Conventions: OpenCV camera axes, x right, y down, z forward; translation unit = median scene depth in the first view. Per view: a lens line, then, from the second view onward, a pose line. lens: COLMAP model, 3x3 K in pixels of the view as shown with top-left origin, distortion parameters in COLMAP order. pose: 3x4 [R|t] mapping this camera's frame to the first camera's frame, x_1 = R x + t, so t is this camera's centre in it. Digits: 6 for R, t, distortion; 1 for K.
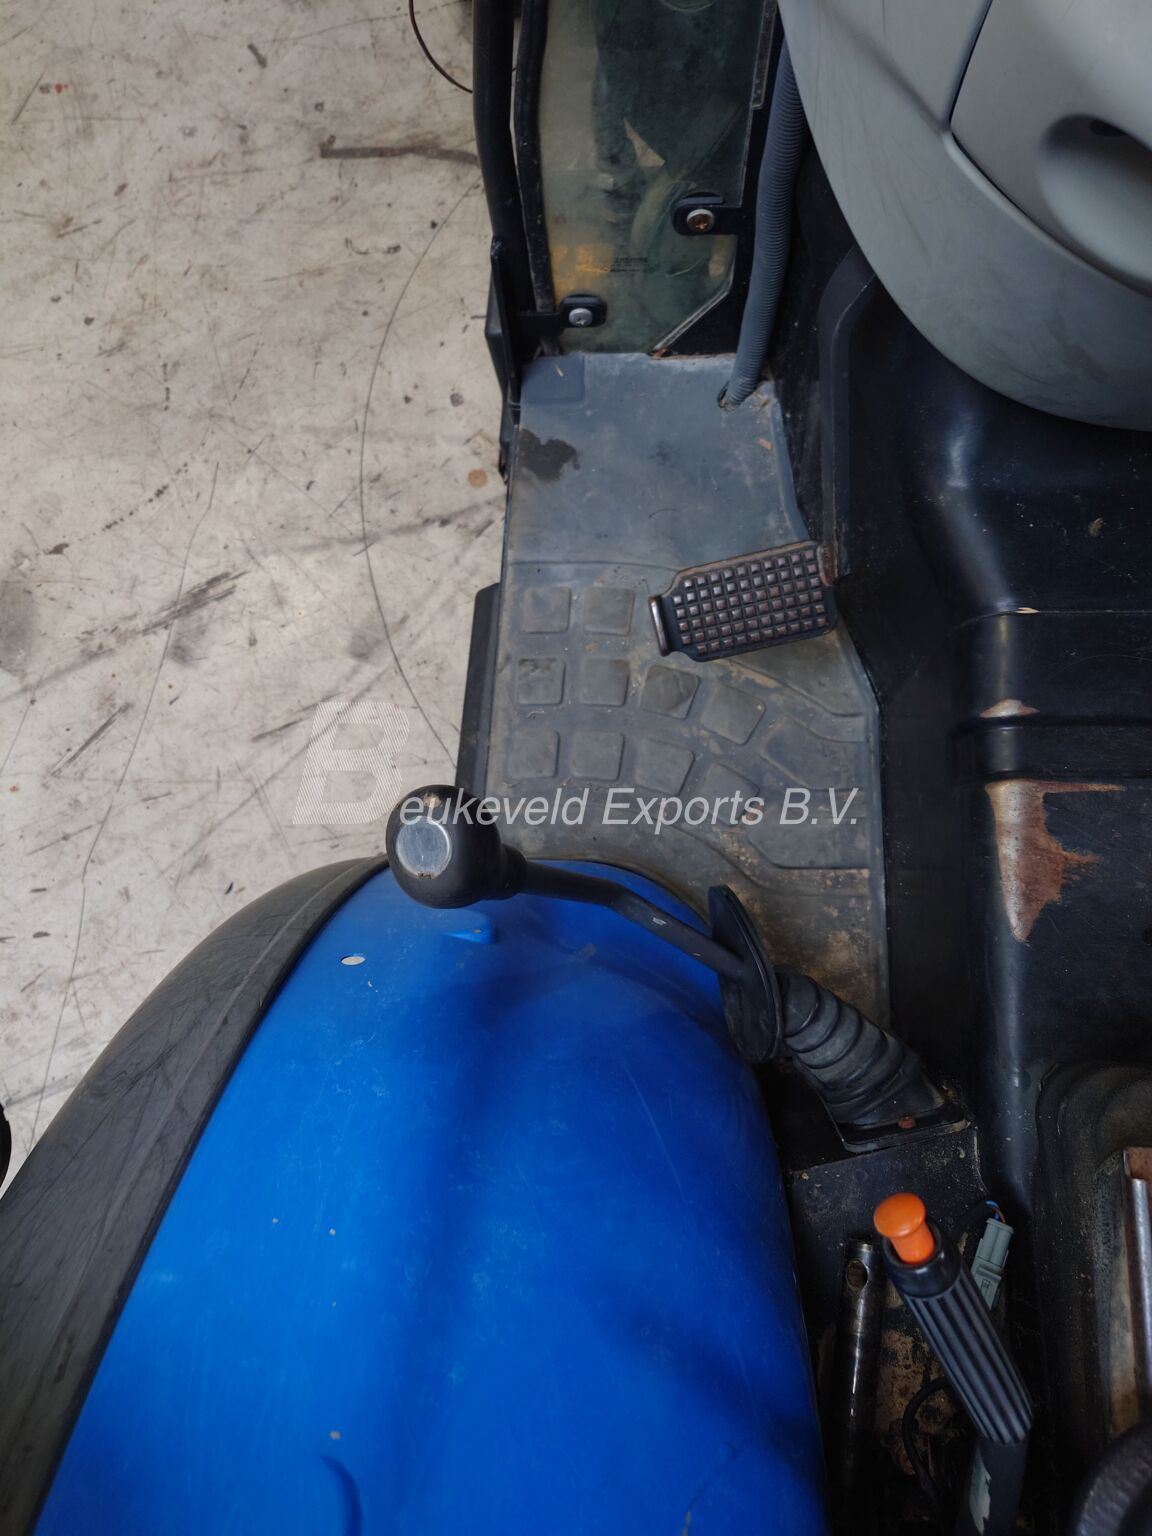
lens RADIAL K [[1090.3, 0, 576.0], [0, 1090.3, 768.0], [0, 0, 1]] dist [-0.010456, 0.011203]
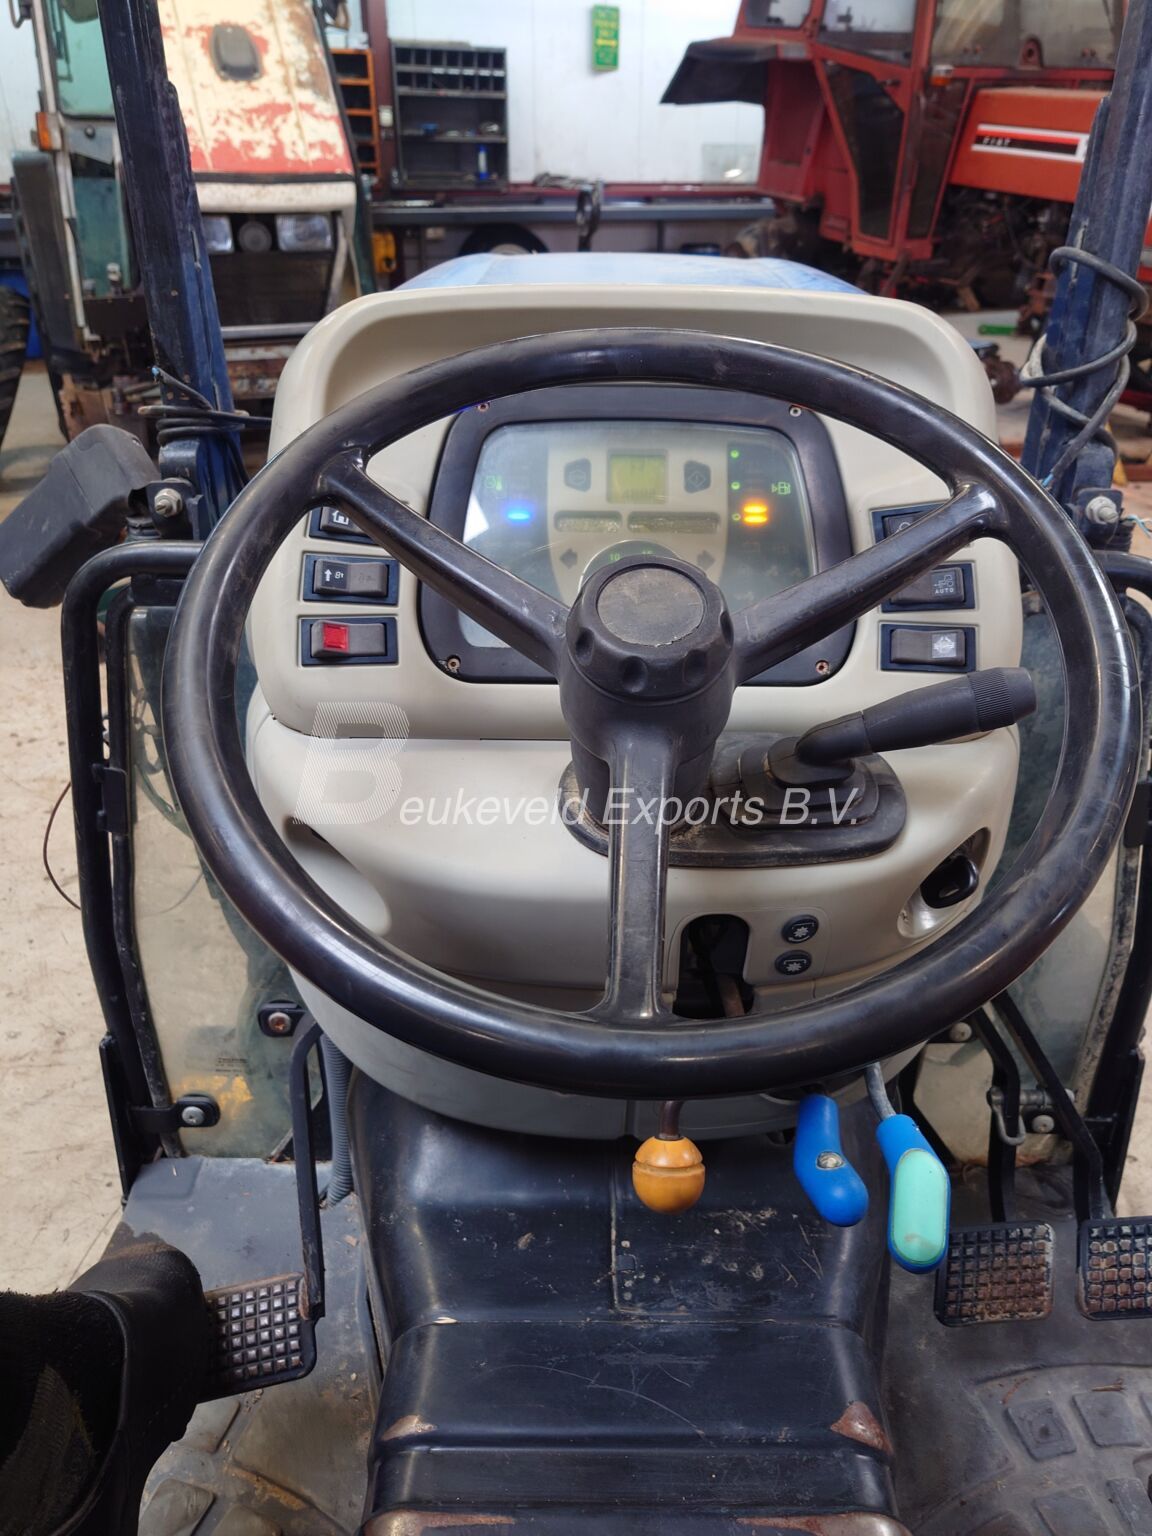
lens RADIAL K [[1090.3, 0, 576.0], [0, 1090.3, 768.0], [0, 0, 1]] dist [-0.010456, 0.011203]
pose [[0.997021, 0.059104, 0.049557, 0.294848], [-0.001328, 0.655570, -0.755133, 0.172409], [-0.077119, 0.752818, 0.653696, -0.008717]]
